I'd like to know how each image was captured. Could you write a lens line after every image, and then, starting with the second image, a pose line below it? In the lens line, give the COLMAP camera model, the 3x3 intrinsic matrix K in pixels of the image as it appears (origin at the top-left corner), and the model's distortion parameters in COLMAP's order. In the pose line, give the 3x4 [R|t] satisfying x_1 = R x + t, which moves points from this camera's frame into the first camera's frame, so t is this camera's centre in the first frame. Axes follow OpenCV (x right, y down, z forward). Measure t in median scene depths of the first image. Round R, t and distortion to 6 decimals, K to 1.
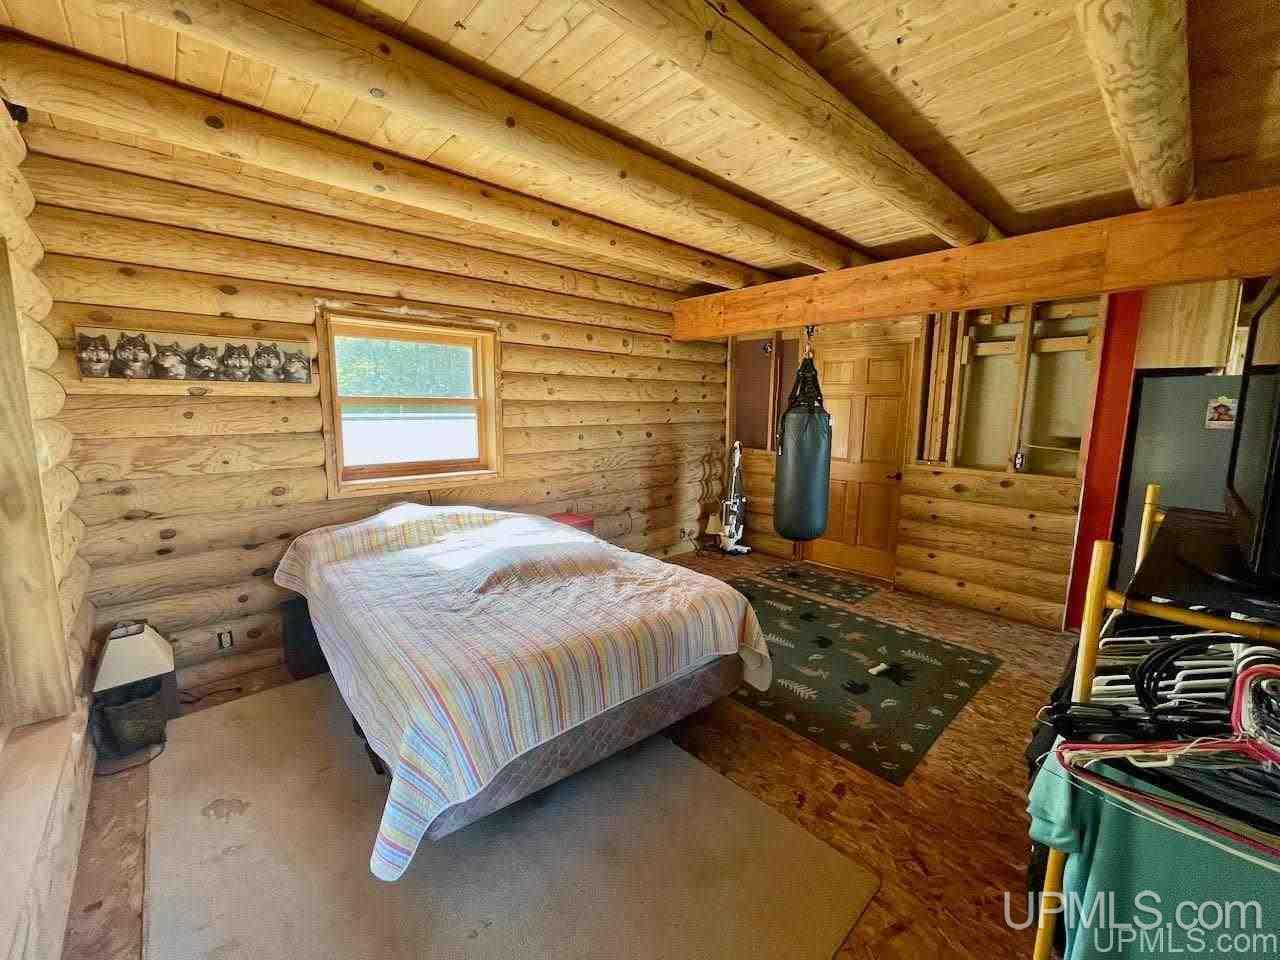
lens RADIAL K [[518.4, 0, 635.6], [0, 518.4, 475.7], [0, 0, 1]] dist [-0.001240, -0.000333]
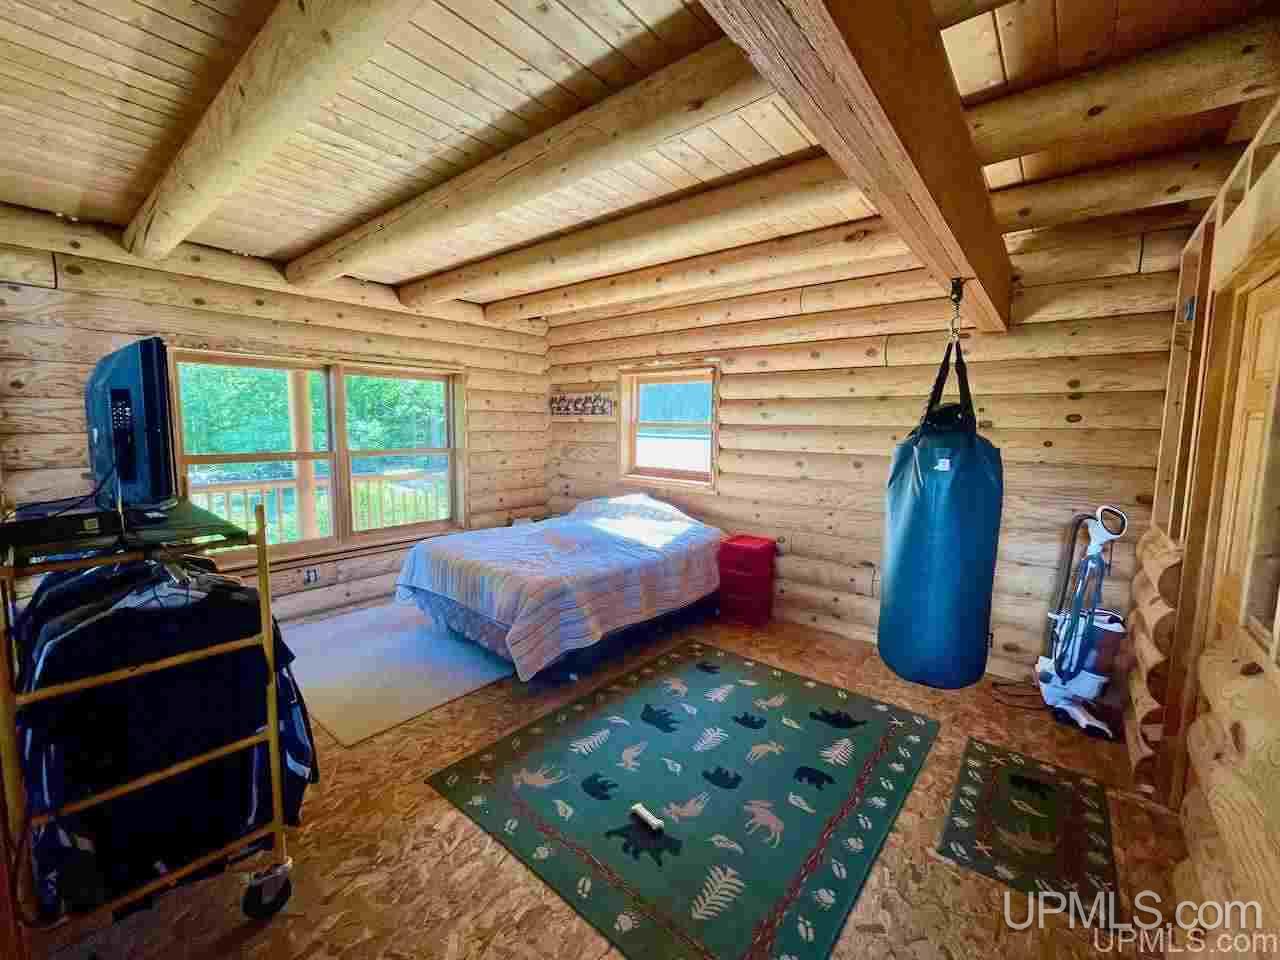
lens RADIAL K [[518.4, 0, 635.6], [0, 518.4, 475.7], [0, 0, 1]] dist [-0.001240, -0.000333]
pose [[0.139781, 0.092171, -0.985883, 0.902658], [-0.149419, 0.986220, 0.071017, -0.089938], [0.978844, 0.137383, 0.151627, 0.681101]]
